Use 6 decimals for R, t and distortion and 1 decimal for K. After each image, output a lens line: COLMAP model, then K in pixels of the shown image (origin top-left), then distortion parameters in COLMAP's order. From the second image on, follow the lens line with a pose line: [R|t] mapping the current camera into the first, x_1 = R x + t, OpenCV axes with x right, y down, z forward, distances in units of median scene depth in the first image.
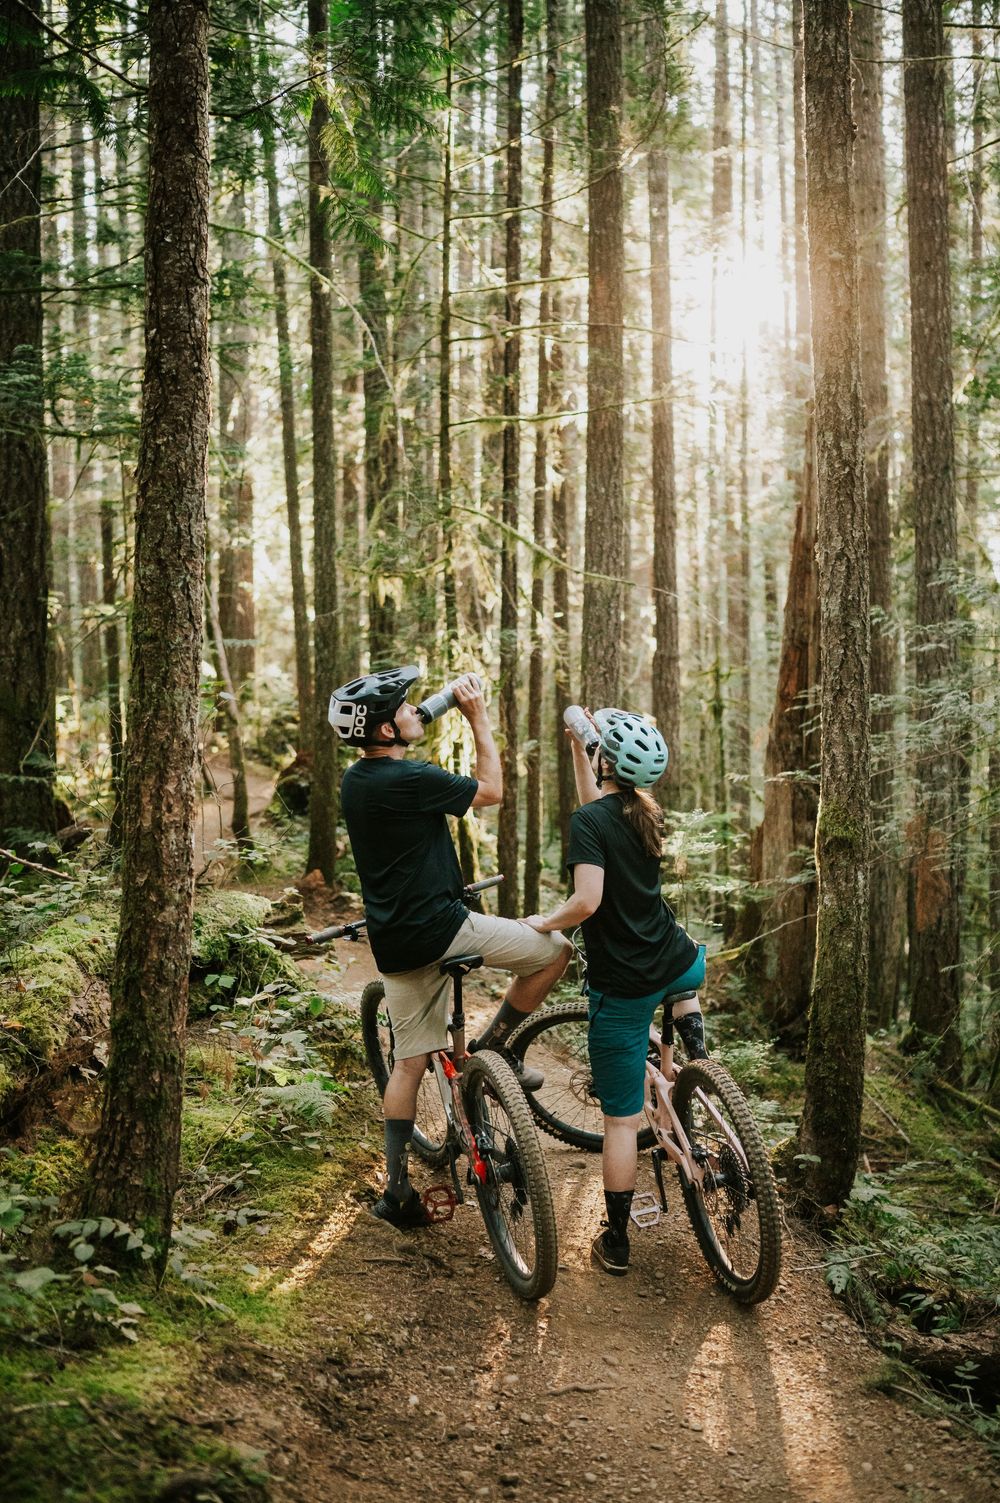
lens RADIAL K [[1470.5, 0, 498.4], [0, 1470.5, 756.8], [0, 0, 1]] dist [-0.038593, -0.012124]
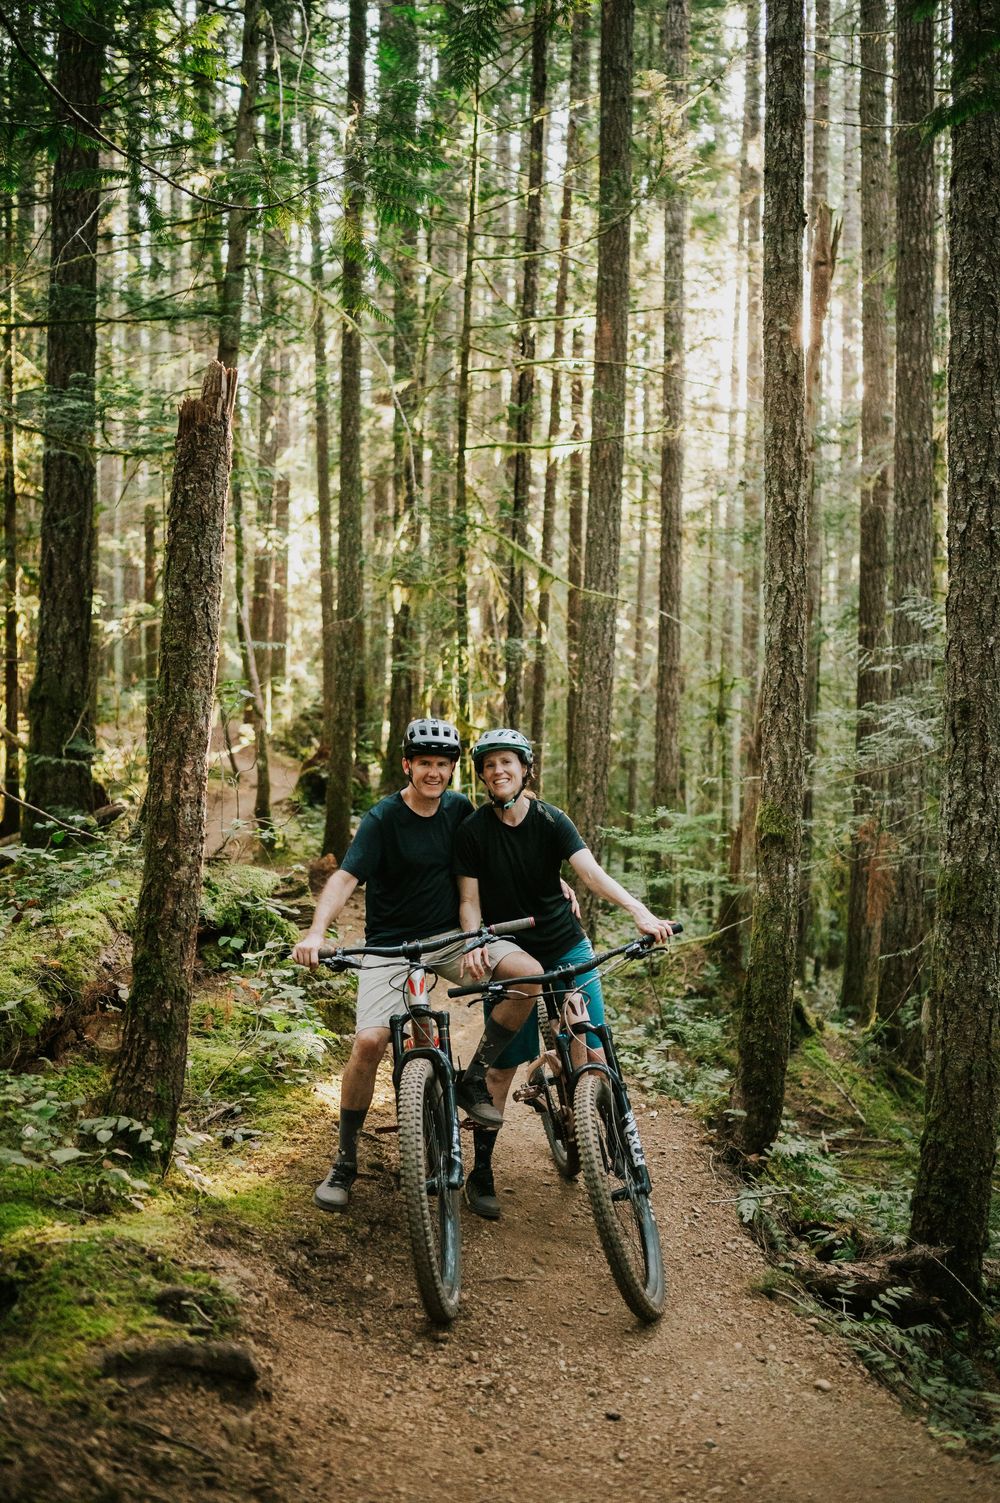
lens RADIAL K [[1437.4, 0, 503.8], [0, 1437.4, 747.3], [0, 0, 1]] dist [-0.038639, -0.012582]
pose [[0.999385, 0.031479, -0.015481, 0.037522], [-0.031575, 0.999483, -0.006035, 0.000779], [0.015283, 0.006520, 0.999862, -0.124710]]
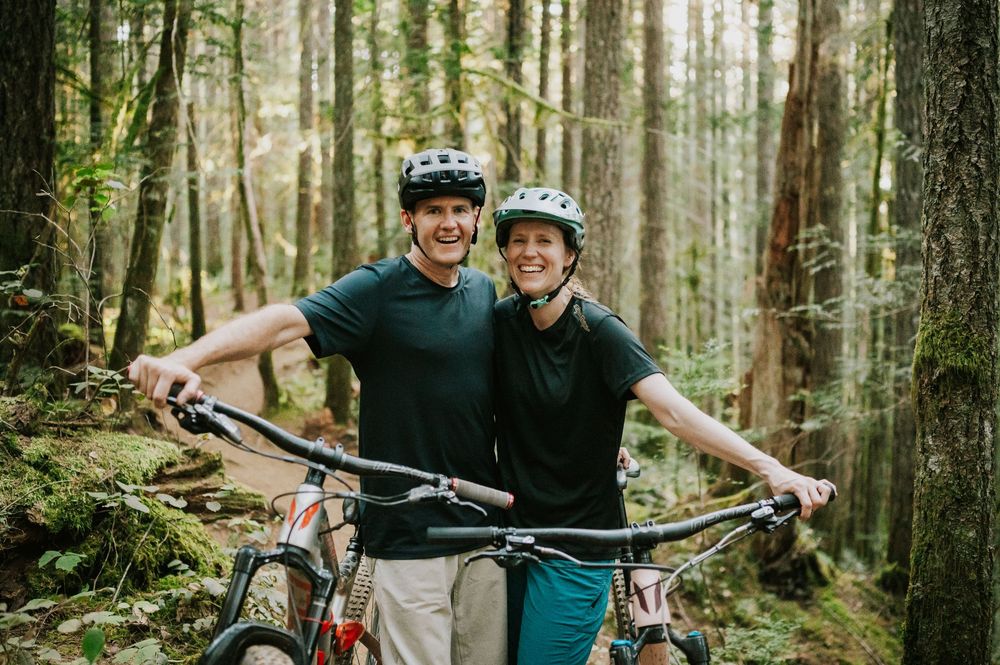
lens RADIAL K [[1019.3, 0, 500.0], [0, 1019.3, 332.5], [0, 0, 1]] dist [-0.045914, -0.001731]
pose [[0.999556, 0.010305, -0.027965, 0.041956], [-0.010287, 0.999947, 0.000793, 0.040962], [0.027972, -0.000505, 0.999609, 0.548746]]
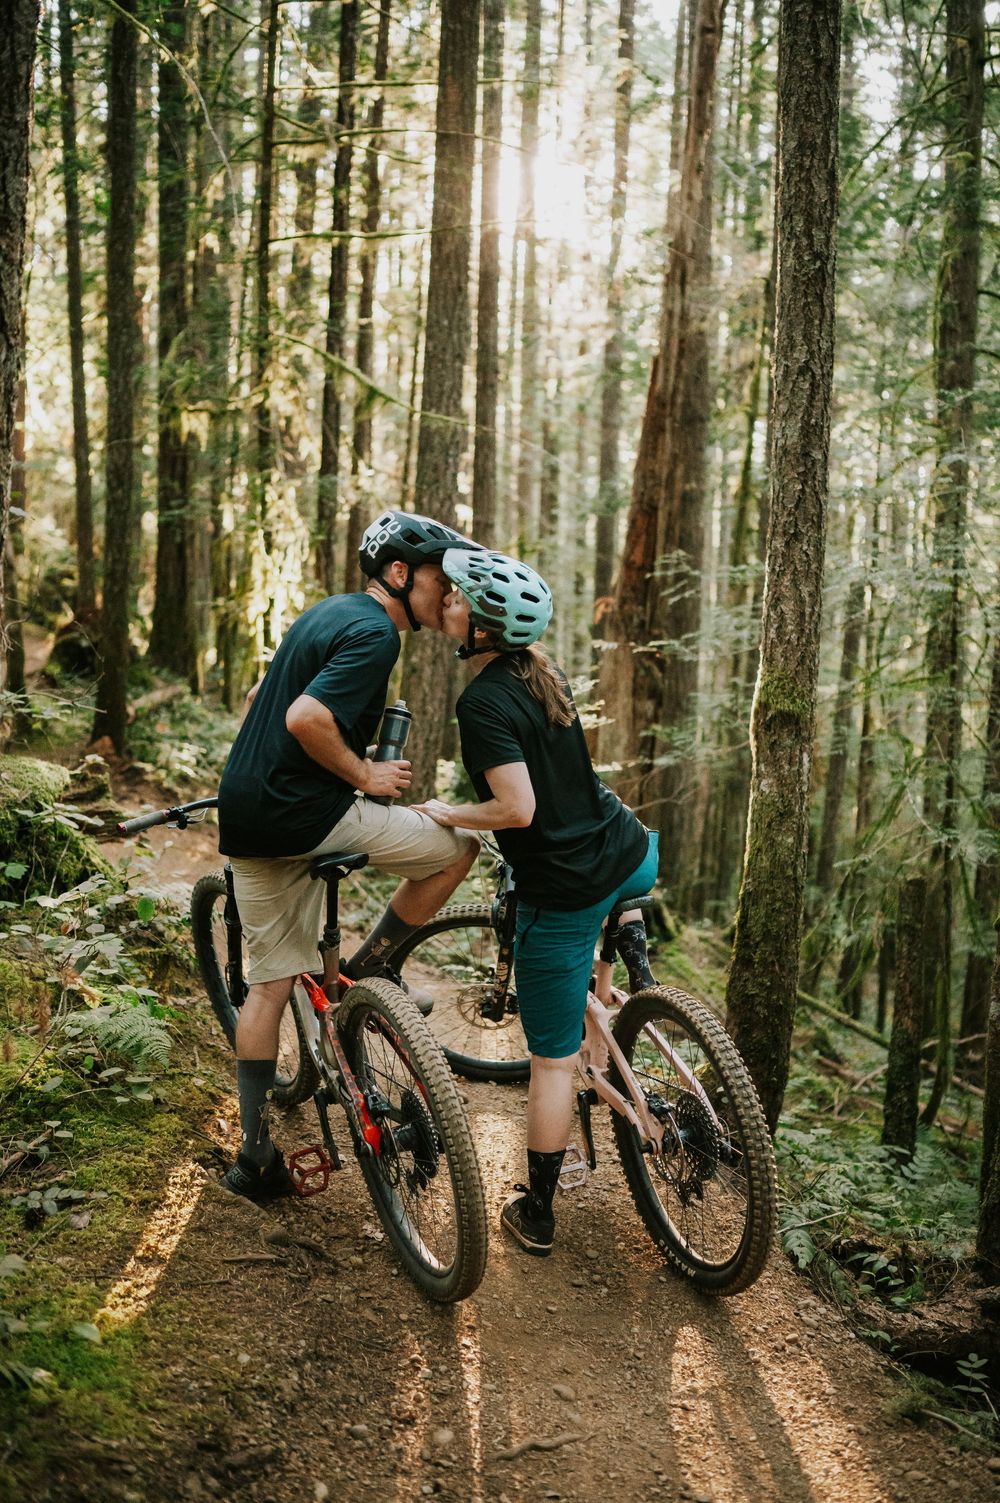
lens RADIAL K [[1437.4, 0, 503.8], [0, 1437.4, 747.3], [0, 0, 1]] dist [-0.038639, -0.012582]
pose [[0.985844, 0.027250, 0.165438, -0.059999], [-0.039687, 0.996590, 0.072345, 0.022635], [-0.162902, -0.077887, 0.983563, 0.222331]]
